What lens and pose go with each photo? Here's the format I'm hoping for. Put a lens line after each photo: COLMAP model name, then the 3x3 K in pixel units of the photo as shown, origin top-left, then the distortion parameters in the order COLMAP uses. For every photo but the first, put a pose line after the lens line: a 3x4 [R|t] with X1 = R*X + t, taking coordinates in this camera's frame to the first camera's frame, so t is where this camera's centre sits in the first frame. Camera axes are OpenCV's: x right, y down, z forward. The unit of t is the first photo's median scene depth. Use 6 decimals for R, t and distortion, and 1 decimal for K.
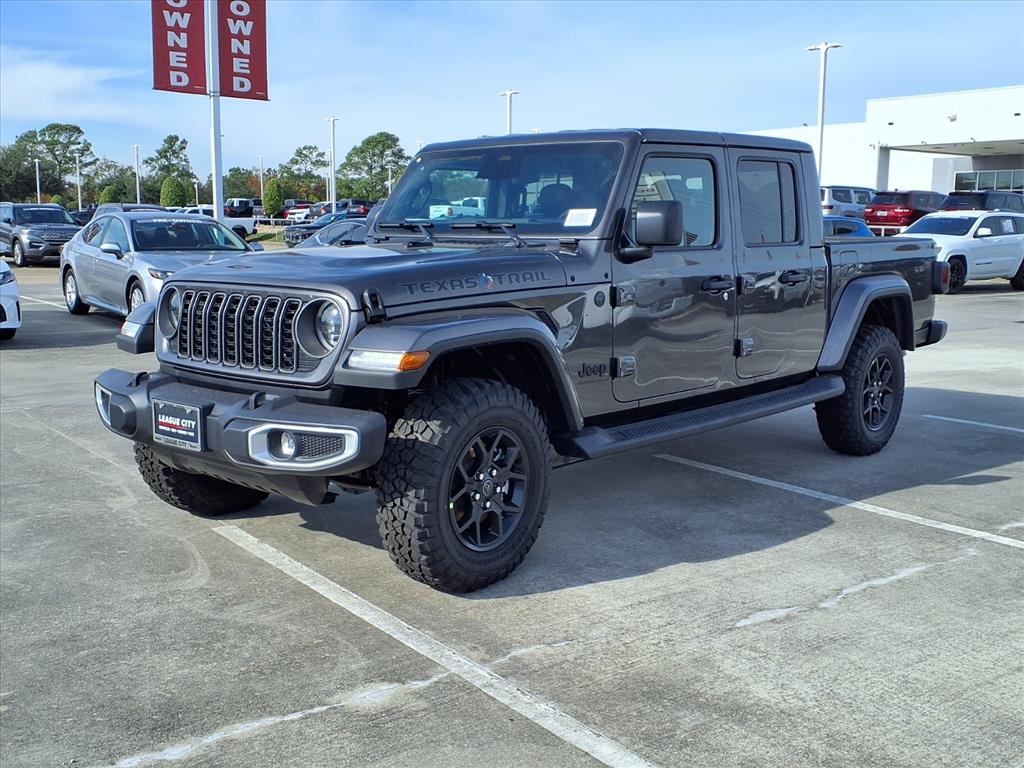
lens RADIAL K [[1123.5, 0, 514.9], [0, 1123.5, 360.2], [0, 0, 1]] dist [0.188161, -0.471109]
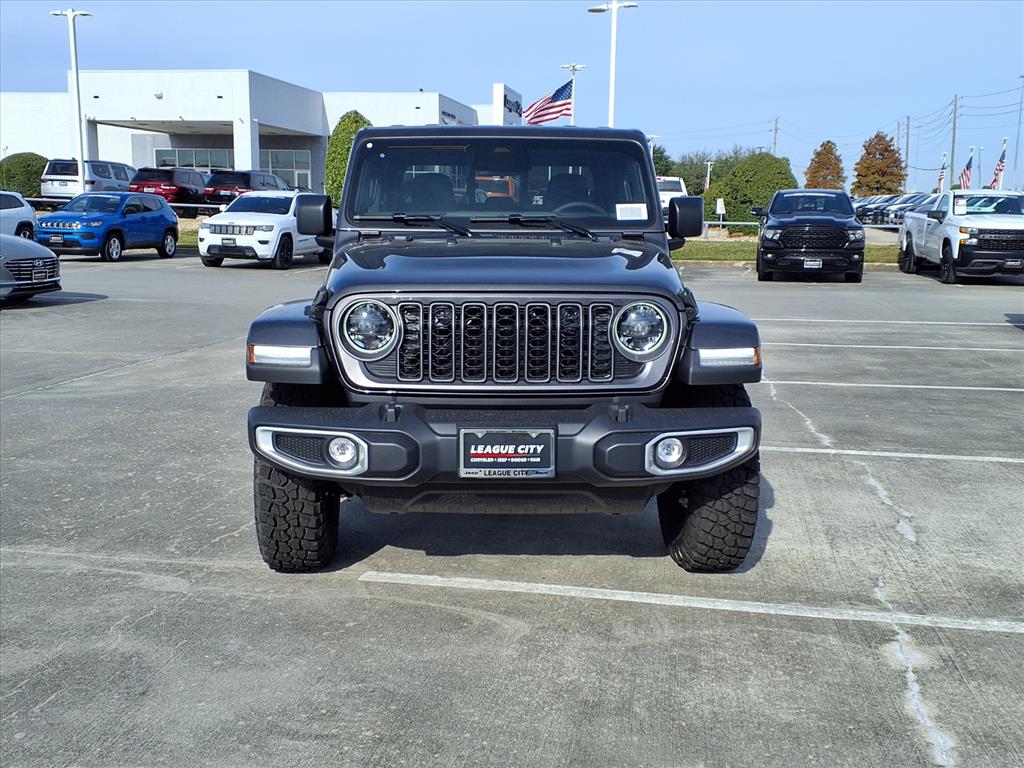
lens RADIAL K [[1123.5, 0, 514.9], [0, 1123.5, 360.2], [0, 0, 1]] dist [0.188161, -0.471109]
pose [[0.713336, -0.094102, 0.694476, -0.928349], [0.077447, 0.995460, 0.055335, -0.065625], [-0.696530, 0.014312, 0.717385, 0.379441]]
